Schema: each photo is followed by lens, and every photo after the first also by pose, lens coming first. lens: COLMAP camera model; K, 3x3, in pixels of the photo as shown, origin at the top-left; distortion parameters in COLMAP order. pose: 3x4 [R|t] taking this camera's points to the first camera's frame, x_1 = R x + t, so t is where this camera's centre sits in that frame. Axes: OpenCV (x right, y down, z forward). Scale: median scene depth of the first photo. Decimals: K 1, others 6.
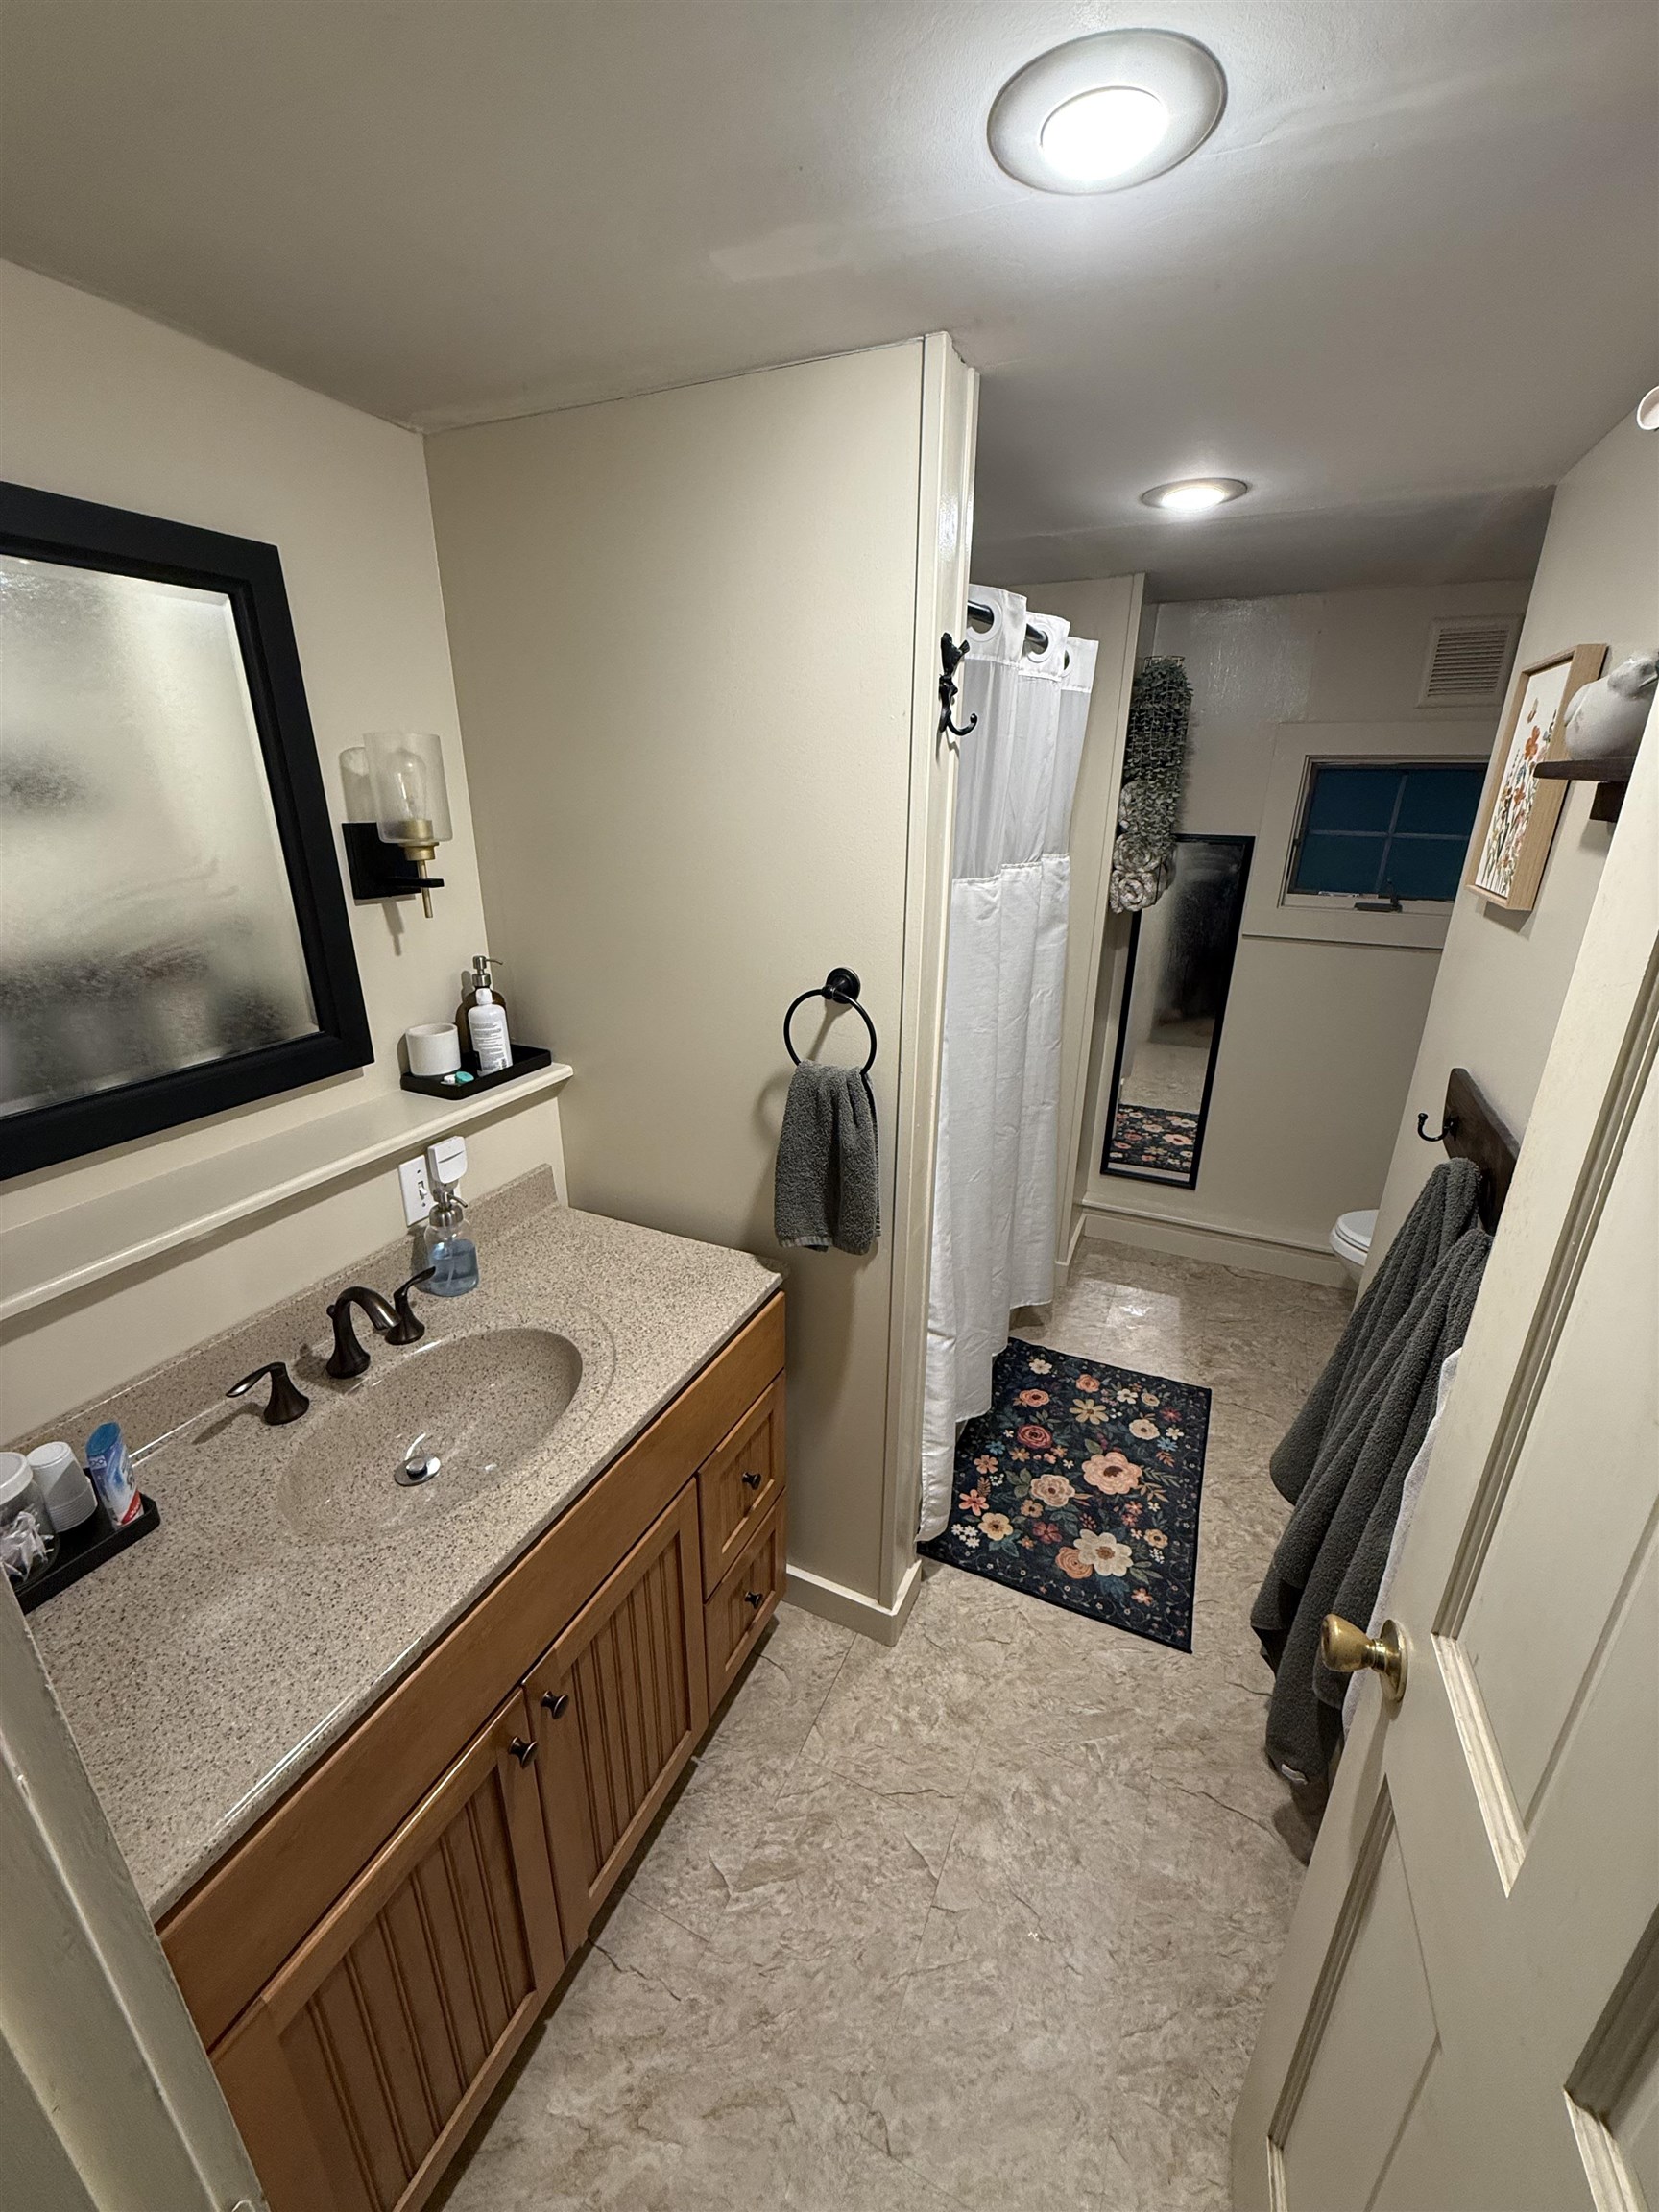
lens RADIAL K [[877.9, 0, 840.8], [0, 877.9, 1100.4], [0, 0, 1]] dist [-0.002841, 0.000368]
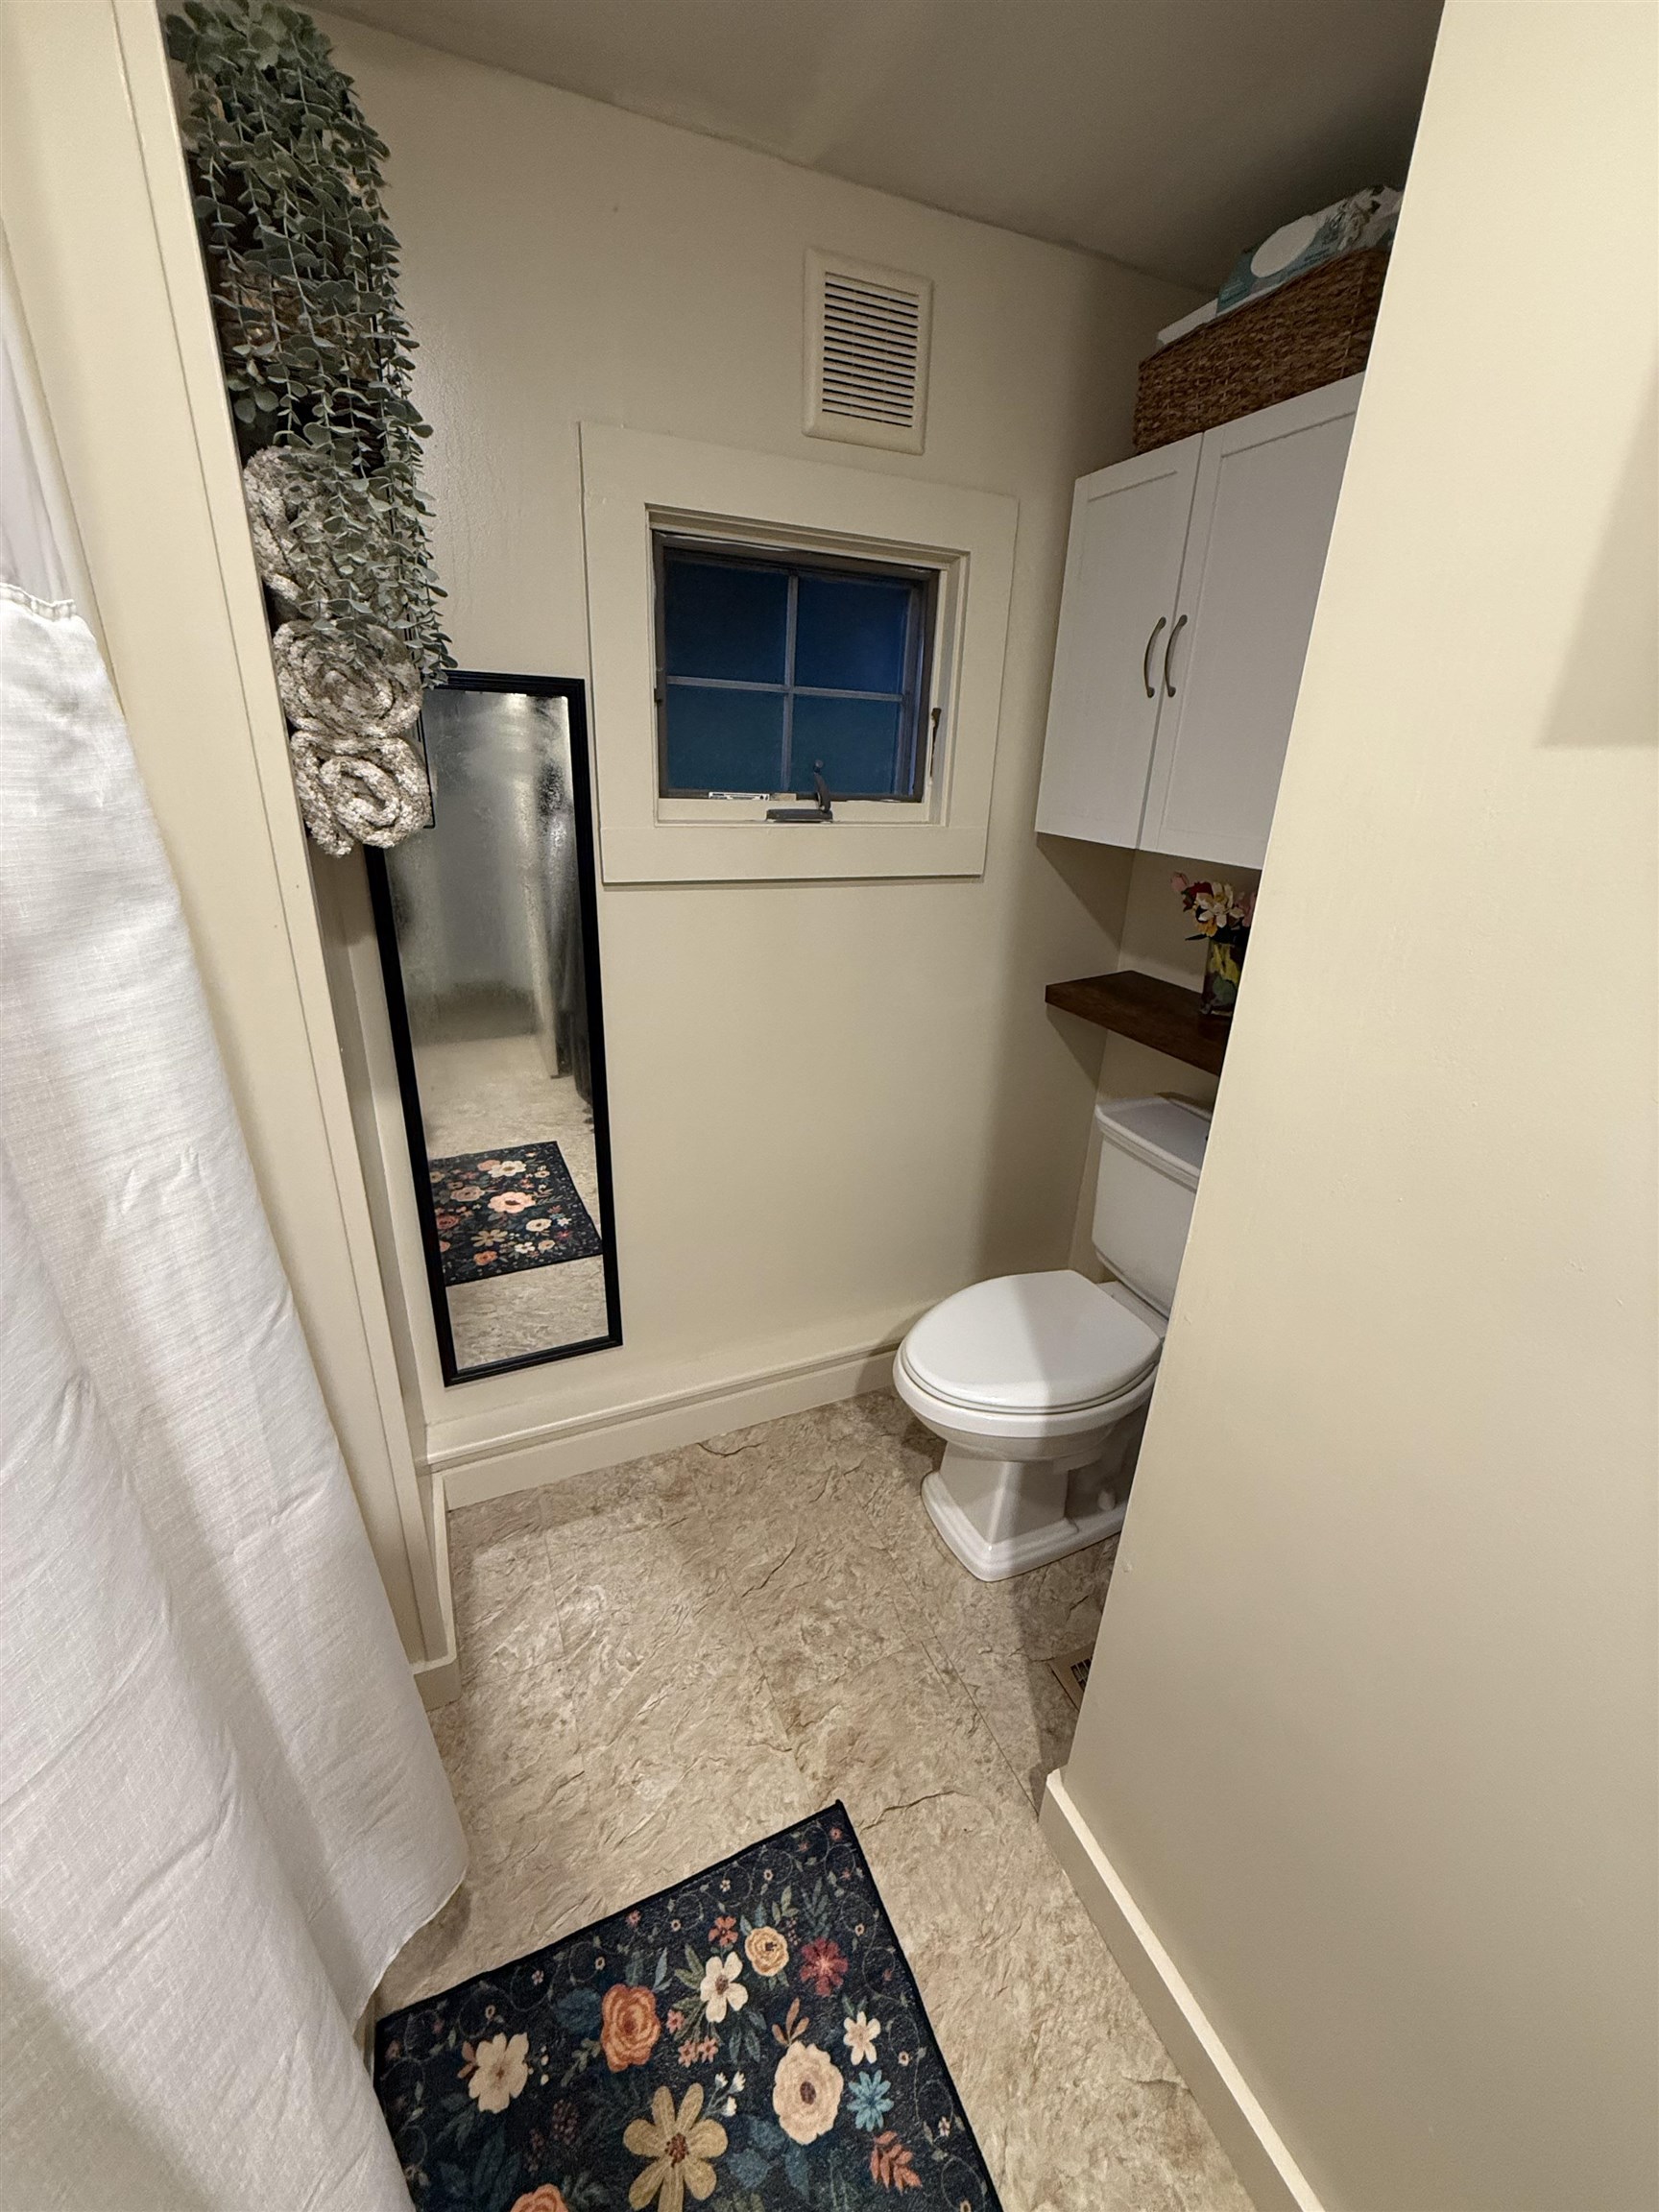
lens RADIAL K [[877.9, 0, 828.1], [0, 877.9, 1102.1], [0, 0, 1]] dist [-0.002841, 0.000368]
pose [[0.665705, -0.265718, 0.697302, 0.162397], [0.228892, 0.962118, 0.148110, -0.117777], [-0.710243, 0.061010, 0.701308, 0.583719]]
